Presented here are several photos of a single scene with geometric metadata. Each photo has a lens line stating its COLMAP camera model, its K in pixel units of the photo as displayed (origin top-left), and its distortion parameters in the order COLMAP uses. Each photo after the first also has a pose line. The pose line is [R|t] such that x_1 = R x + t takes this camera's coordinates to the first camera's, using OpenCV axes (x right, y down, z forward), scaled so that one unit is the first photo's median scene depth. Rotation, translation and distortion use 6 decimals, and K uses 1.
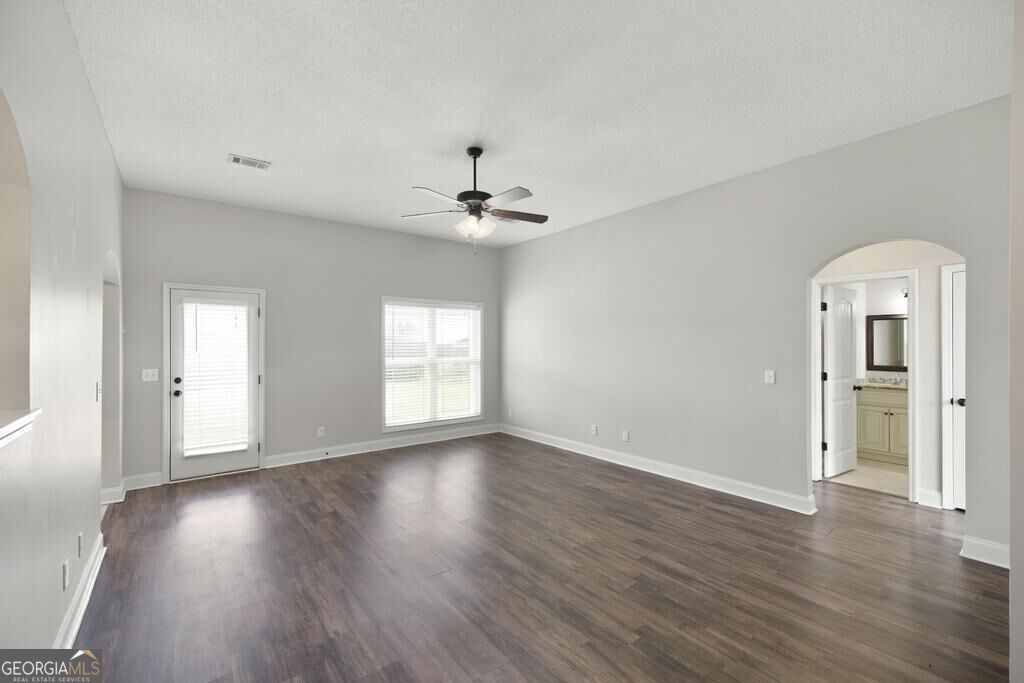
lens RADIAL K [[430.7, 0, 512.0], [0, 430.7, 341.5], [0, 0, 1]] dist [-0.000184, 0.000007]
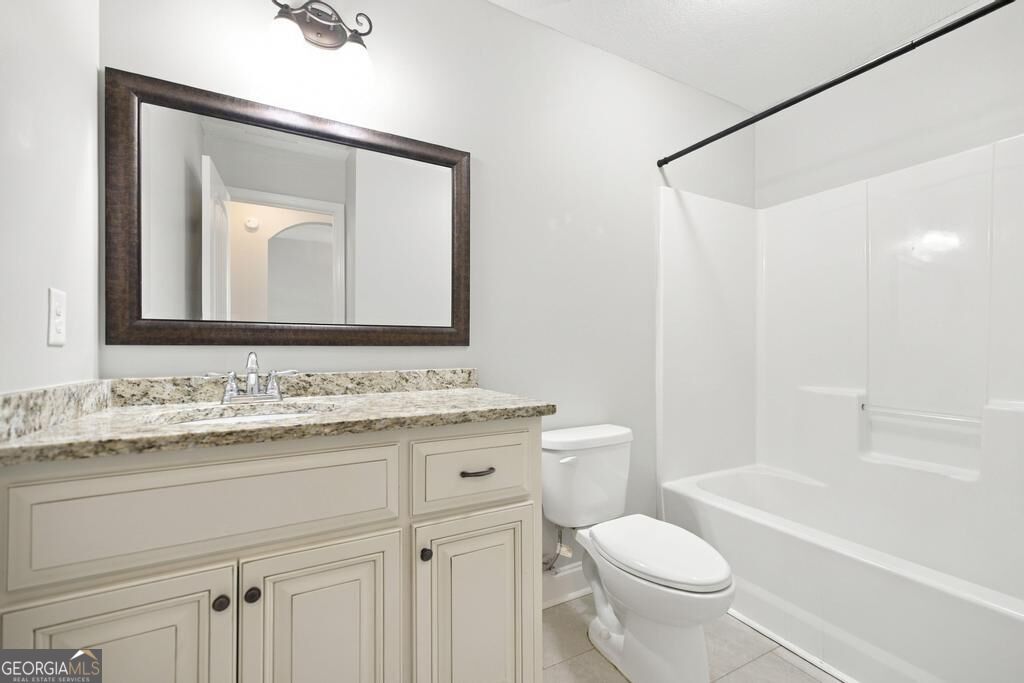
lens RADIAL K [[430.7, 0, 512.0], [0, 430.7, 341.5], [0, 0, 1]] dist [-0.000184, 0.000007]
pose [[0.159758, 0.004569, 0.987146, 0.668713], [0.000054, 0.999989, -0.004637, 0.067790], [-0.987156, 0.000795, 0.159756, 0.796466]]
